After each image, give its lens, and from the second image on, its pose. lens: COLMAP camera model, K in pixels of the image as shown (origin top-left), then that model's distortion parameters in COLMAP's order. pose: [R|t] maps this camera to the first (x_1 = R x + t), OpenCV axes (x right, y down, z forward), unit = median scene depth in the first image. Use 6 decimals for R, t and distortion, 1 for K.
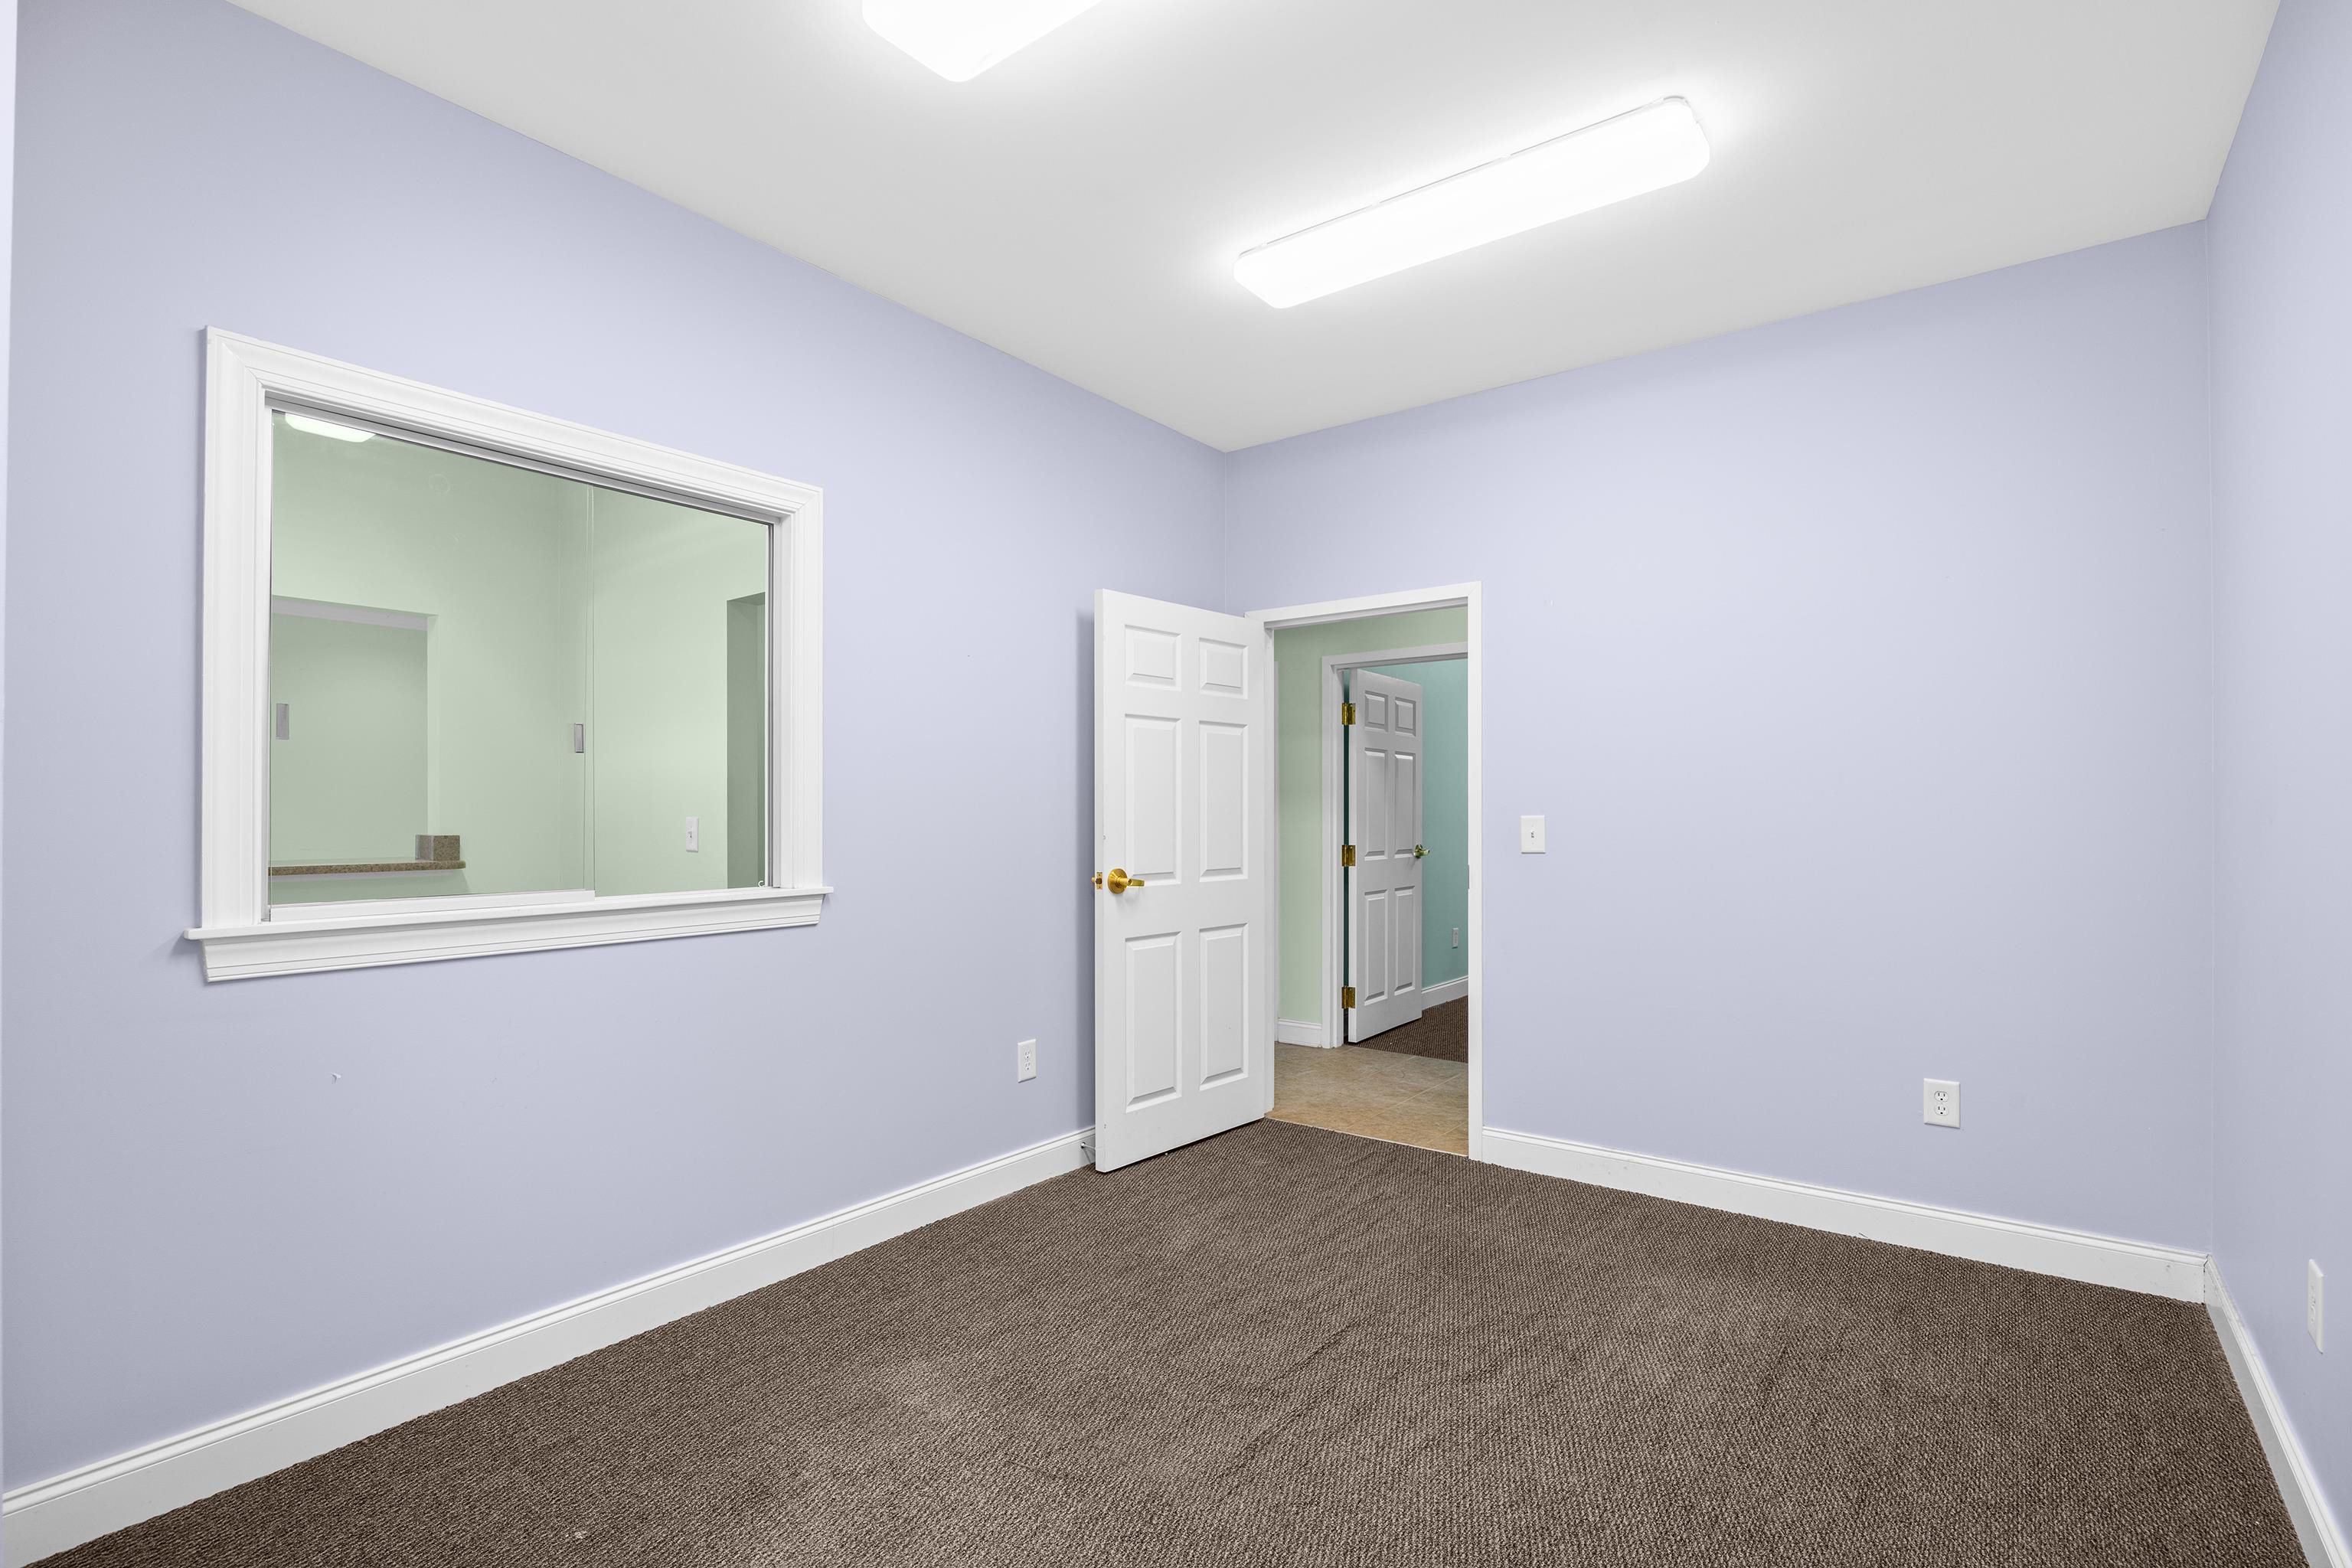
lens RADIAL K [[1106.7, 0, 1175.7], [0, 1106.7, 800.4], [0, 0, 1]] dist [-0.017967, 0.001510]
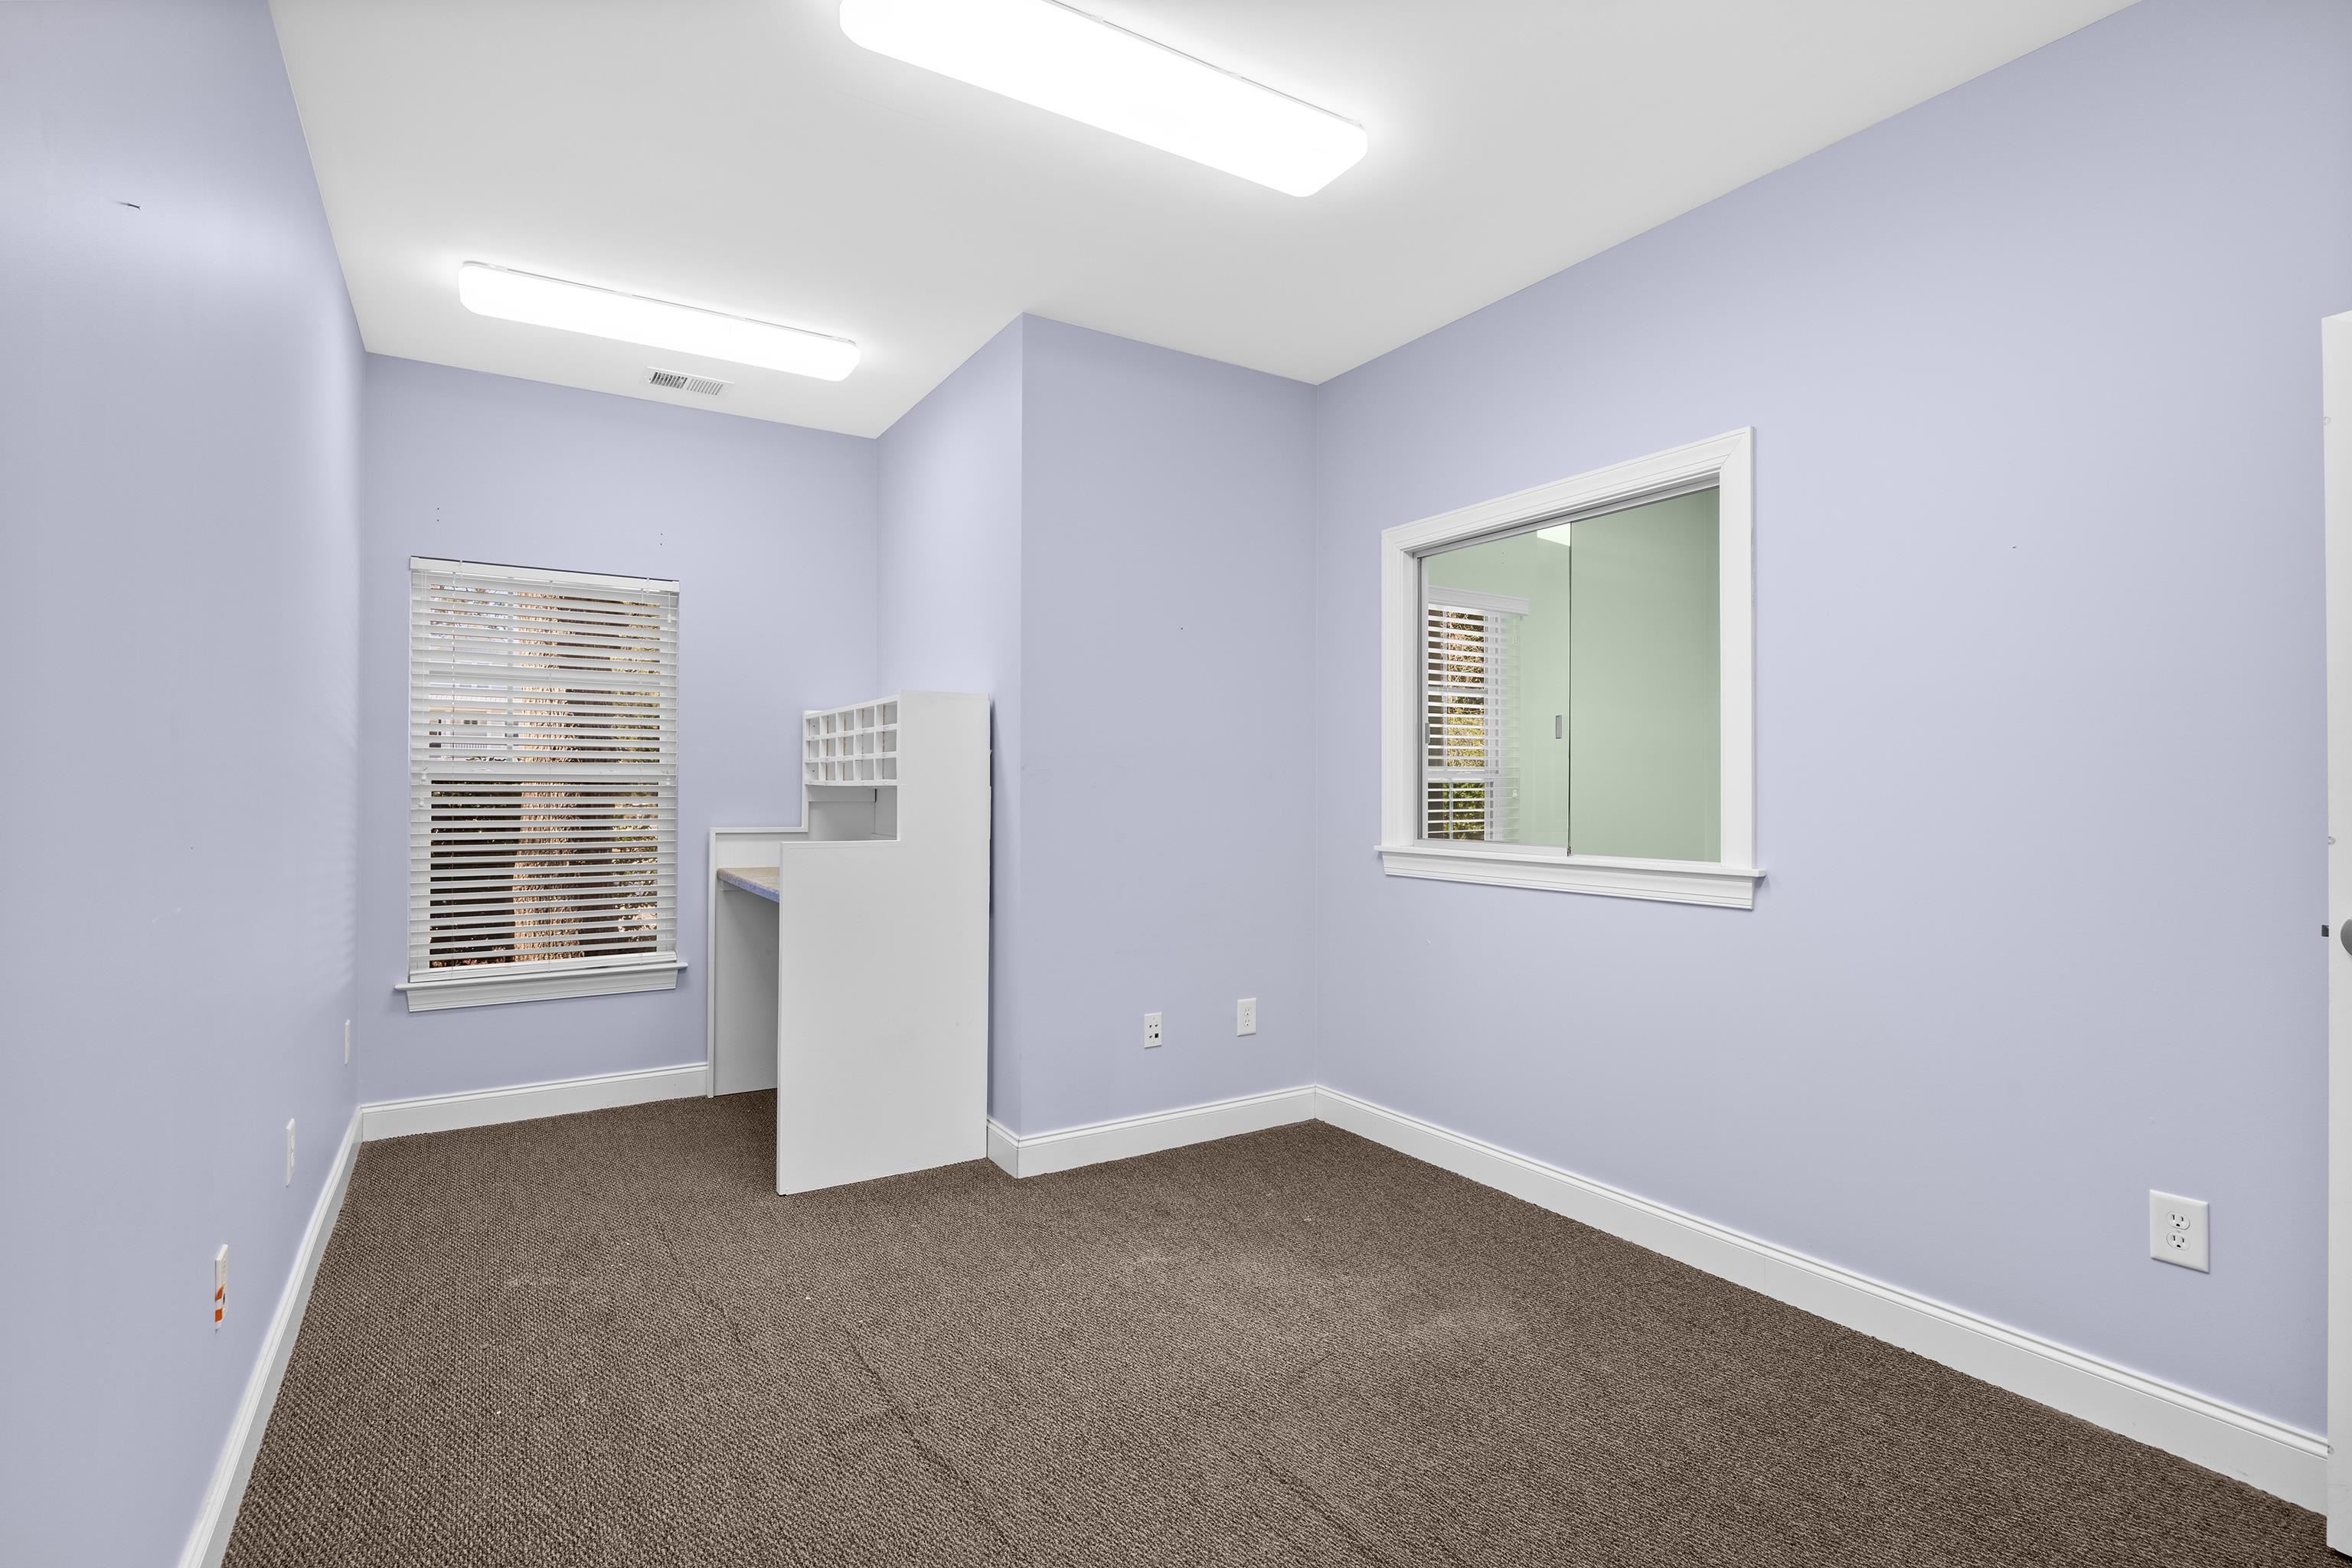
lens RADIAL K [[1106.7, 0, 1171.7], [0, 1106.7, 785.8], [0, 0, 1]] dist [-0.017967, 0.001510]
pose [[-0.364273, -0.000199, -0.931292, 0.813999], [0.009210, 0.999950, -0.003817, 0.012007], [0.931247, -0.009968, -0.364253, 1.059014]]
